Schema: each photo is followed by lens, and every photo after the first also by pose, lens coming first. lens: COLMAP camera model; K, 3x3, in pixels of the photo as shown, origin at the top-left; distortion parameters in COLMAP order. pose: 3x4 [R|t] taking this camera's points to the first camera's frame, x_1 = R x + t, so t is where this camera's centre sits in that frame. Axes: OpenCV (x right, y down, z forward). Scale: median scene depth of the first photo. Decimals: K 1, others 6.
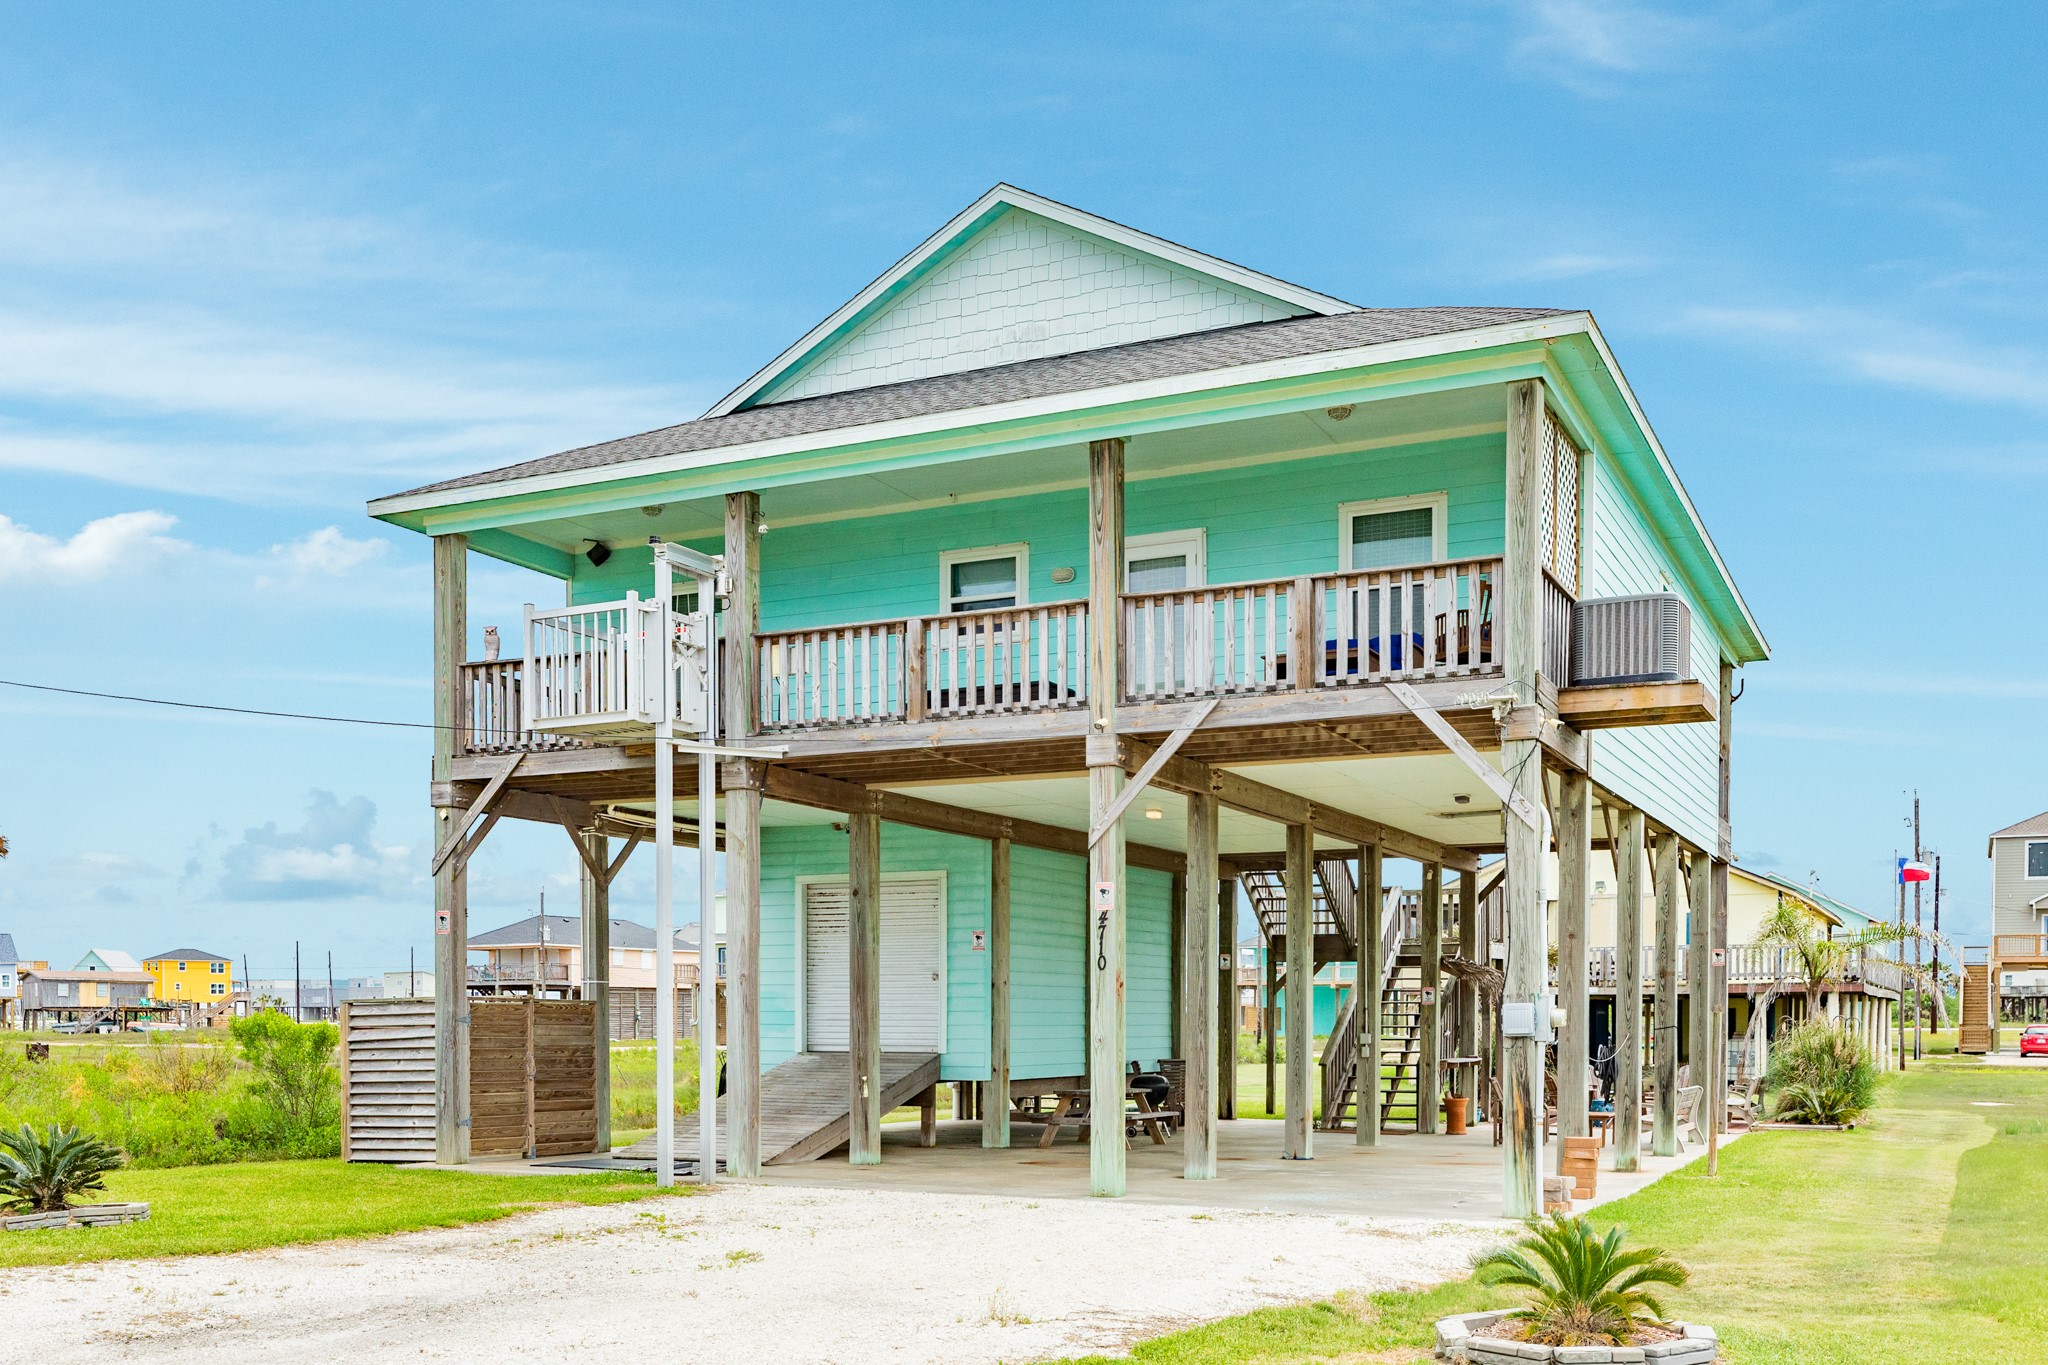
lens RADIAL K [[1924.2, 0, 1005.0], [0, 1924.2, 902.9], [0, 0, 1]] dist [-0.014052, 0.000000]
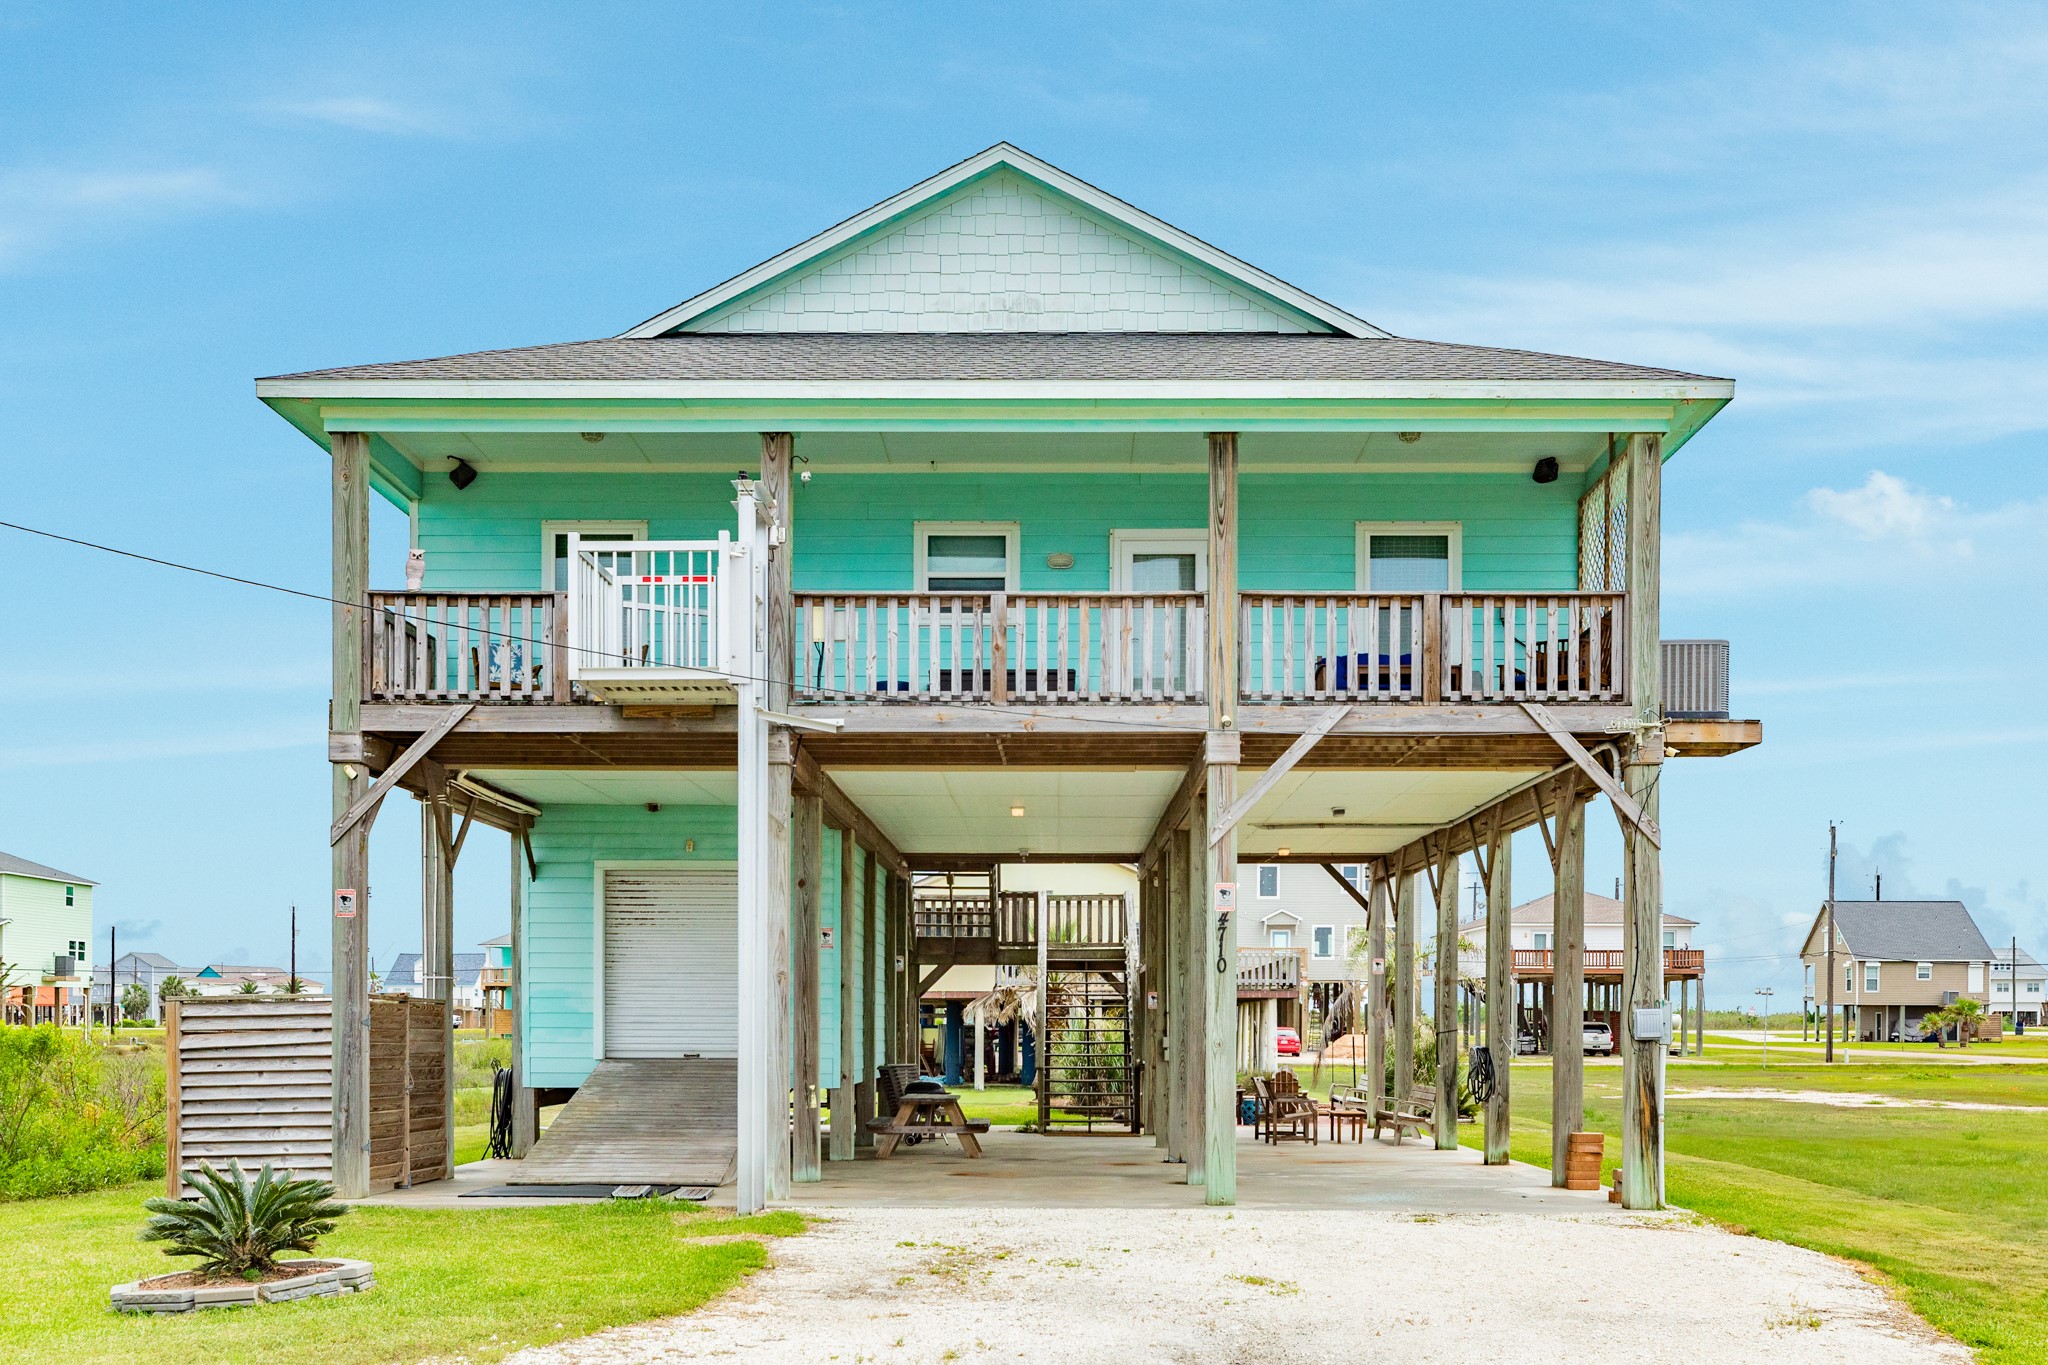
lens RADIAL K [[1942.0, 0, 1033.1], [0, 1942.0, 892.9], [0, 0, 1]] dist [-0.009556, 0.000000]
pose [[0.900798, 0.030491, 0.433167, -0.391167], [-0.027960, 0.999534, -0.012212, 0.007639], [-0.433337, -0.001111, 0.901231, 0.128314]]
